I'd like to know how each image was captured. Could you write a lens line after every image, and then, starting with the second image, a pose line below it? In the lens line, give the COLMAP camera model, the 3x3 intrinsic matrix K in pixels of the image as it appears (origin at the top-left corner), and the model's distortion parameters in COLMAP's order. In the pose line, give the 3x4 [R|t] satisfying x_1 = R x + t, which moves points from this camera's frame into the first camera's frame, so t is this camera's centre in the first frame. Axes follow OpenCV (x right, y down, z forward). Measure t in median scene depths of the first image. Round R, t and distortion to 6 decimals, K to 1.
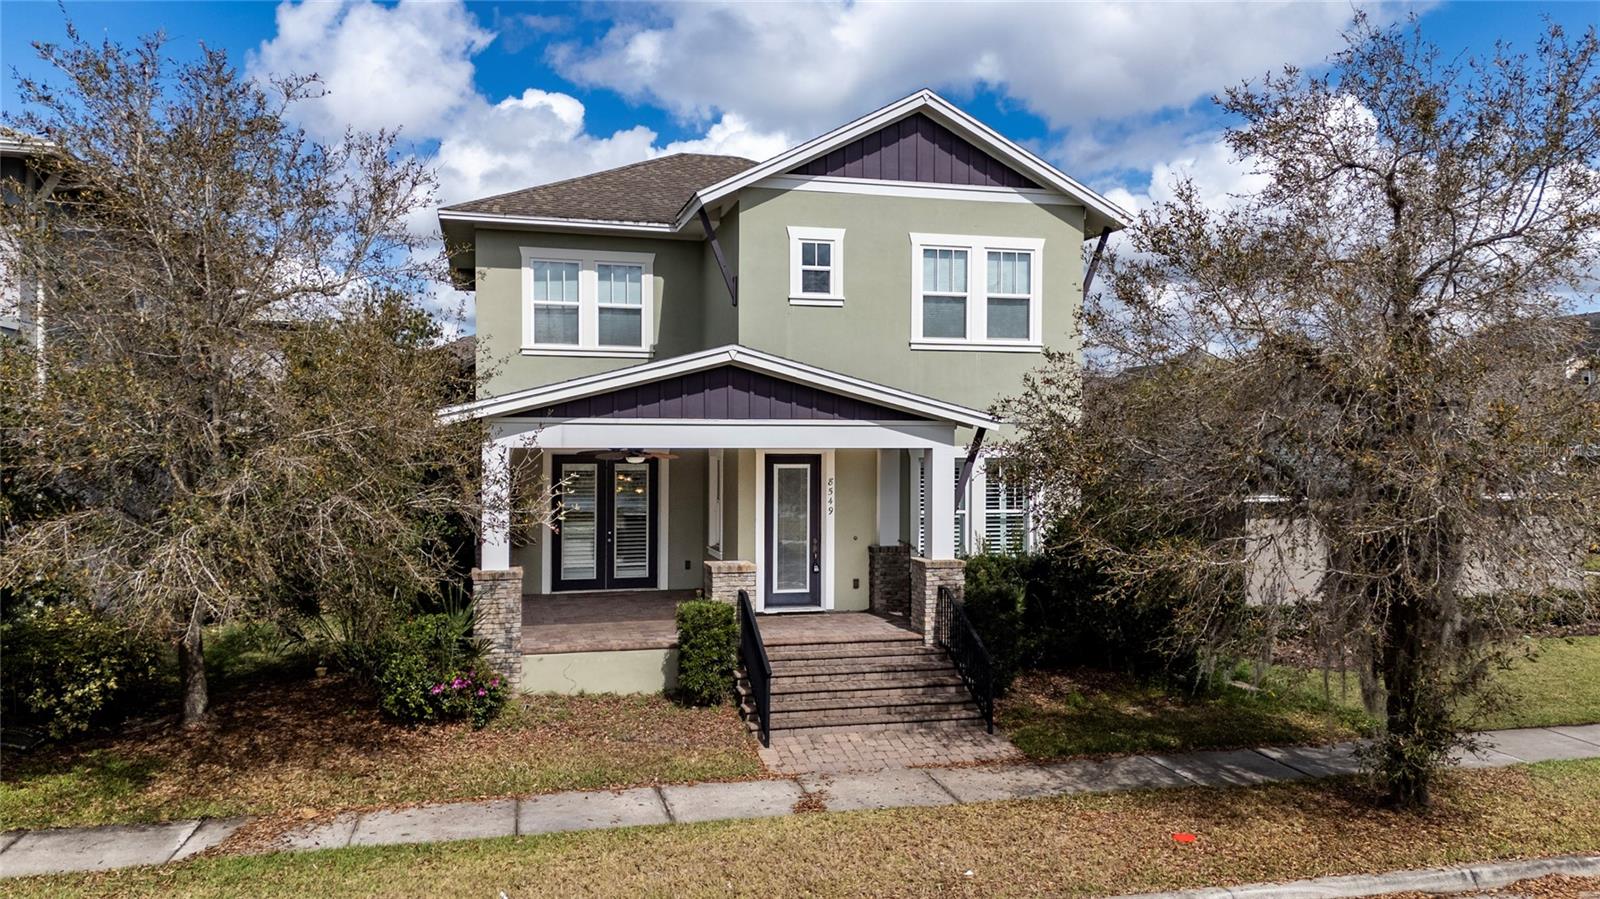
lens RADIAL K [[1154.8, 0, 800.0], [0, 1154.8, 449.5], [0, 0, 1]] dist [0.068071, -0.055334]
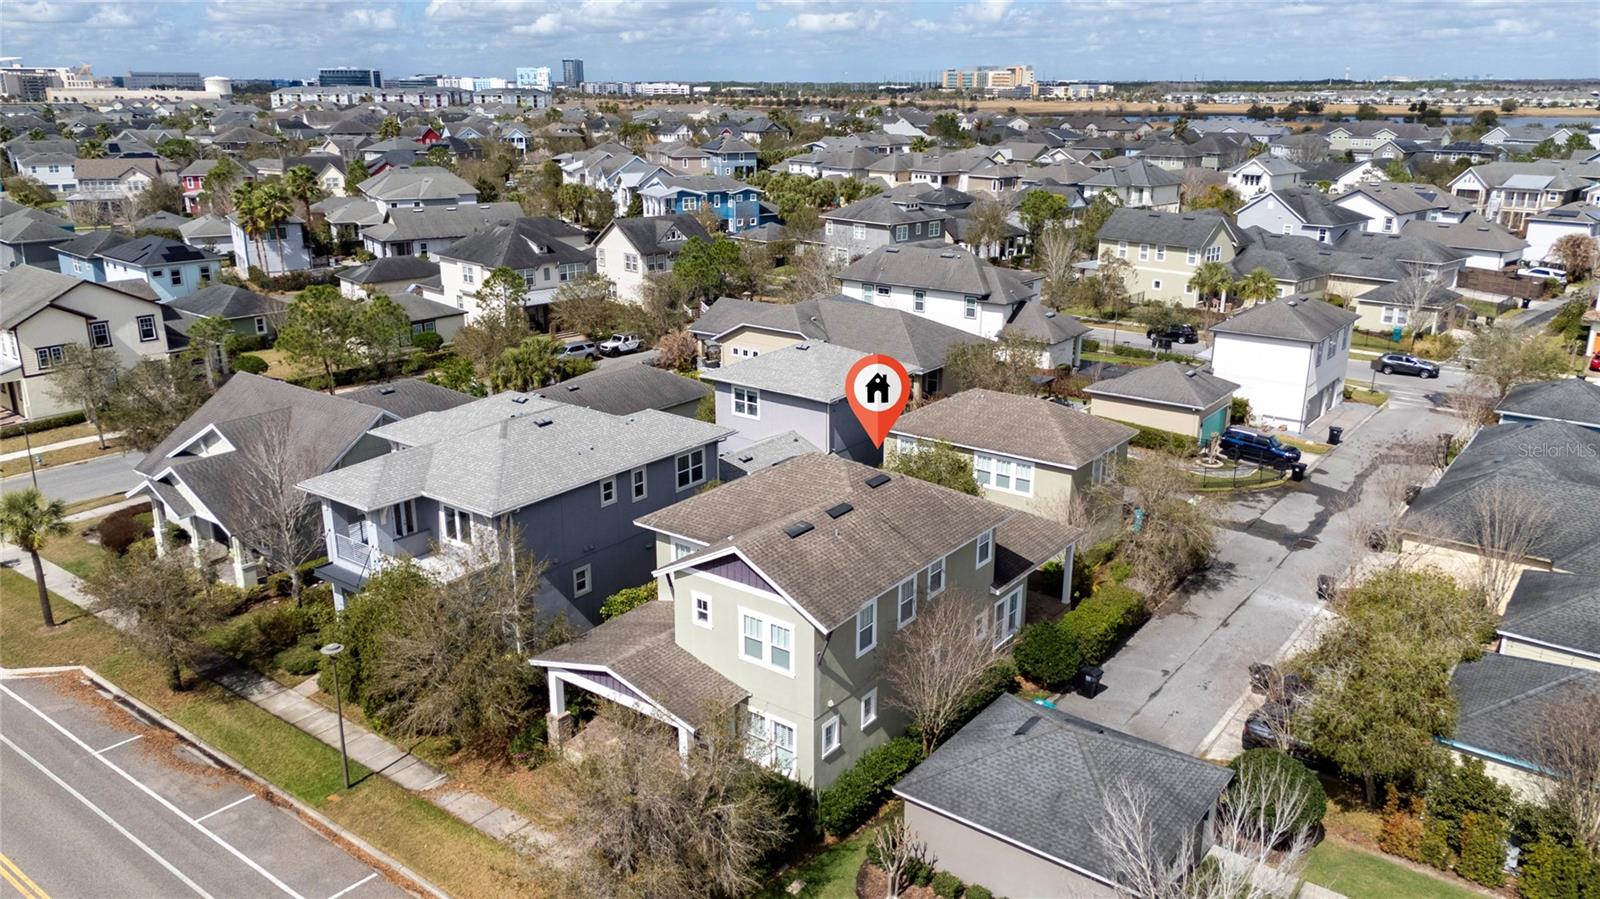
lens RADIAL K [[1154.8, 0, 800.0], [0, 1154.8, 449.5], [0, 0, 1]] dist [0.068071, -0.055334]
pose [[0.630034, 0.232103, -0.741070, 2.035605], [-0.004577, 0.955383, 0.295334, -1.332780], [0.776554, -0.182678, 0.602986, -0.104651]]
